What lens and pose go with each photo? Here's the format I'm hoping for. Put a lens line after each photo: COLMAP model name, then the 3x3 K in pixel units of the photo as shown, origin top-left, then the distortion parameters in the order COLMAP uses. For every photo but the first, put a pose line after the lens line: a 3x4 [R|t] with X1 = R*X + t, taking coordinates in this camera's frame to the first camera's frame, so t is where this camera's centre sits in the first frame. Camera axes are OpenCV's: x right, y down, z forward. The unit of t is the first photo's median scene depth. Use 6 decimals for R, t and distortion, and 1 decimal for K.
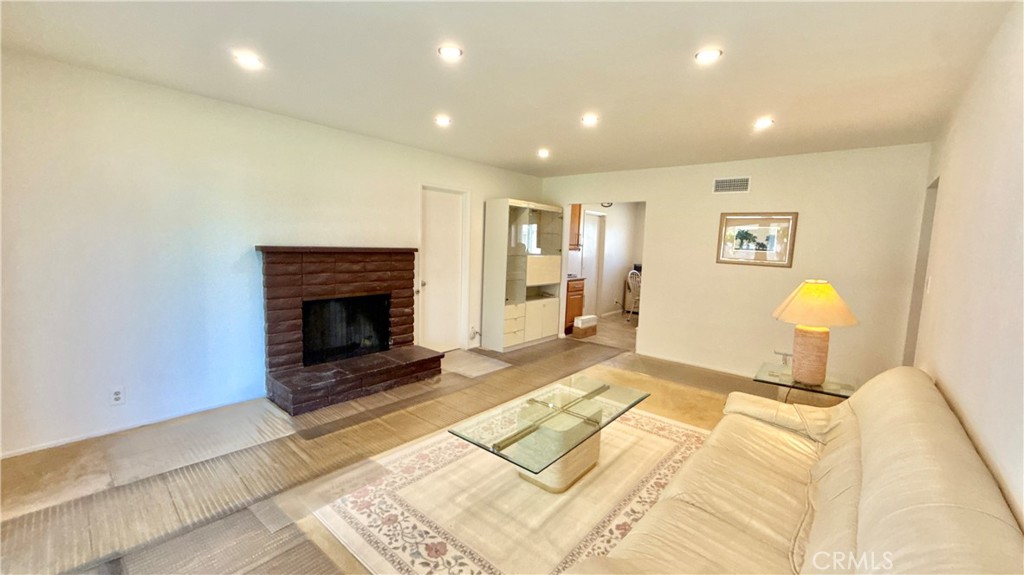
lens RADIAL K [[410.0, 0, 508.6], [0, 410.0, 284.6], [0, 0, 1]] dist [0.000288, 0.000160]
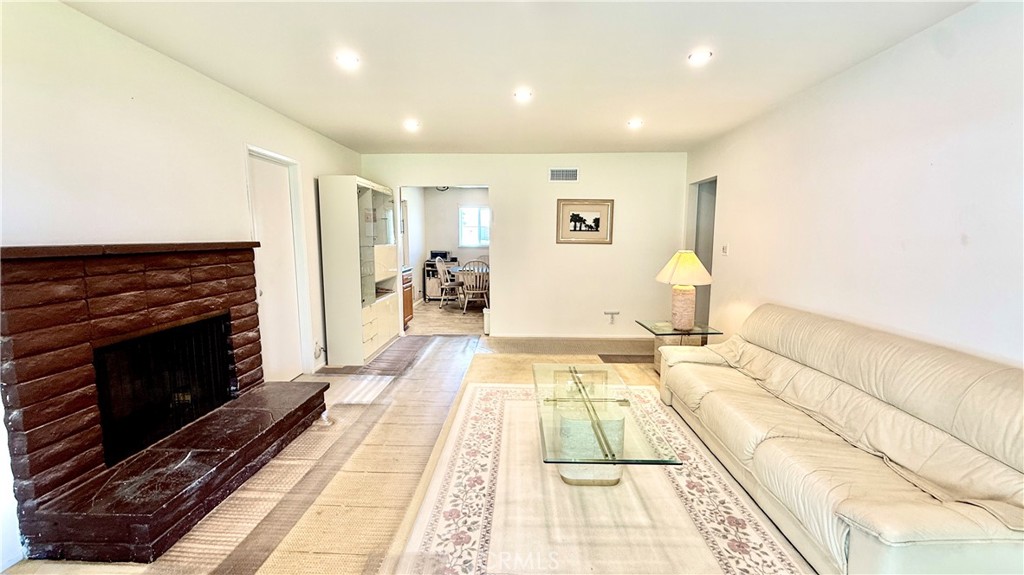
lens RADIAL K [[410.0, 0, 508.6], [0, 410.0, 284.6], [0, 0, 1]] dist [0.000288, 0.000160]
pose [[0.778051, -0.107910, 0.618864, -0.337920], [0.091209, 0.994102, 0.058670, -0.020232], [-0.621545, 0.010797, 0.783304, 0.213008]]
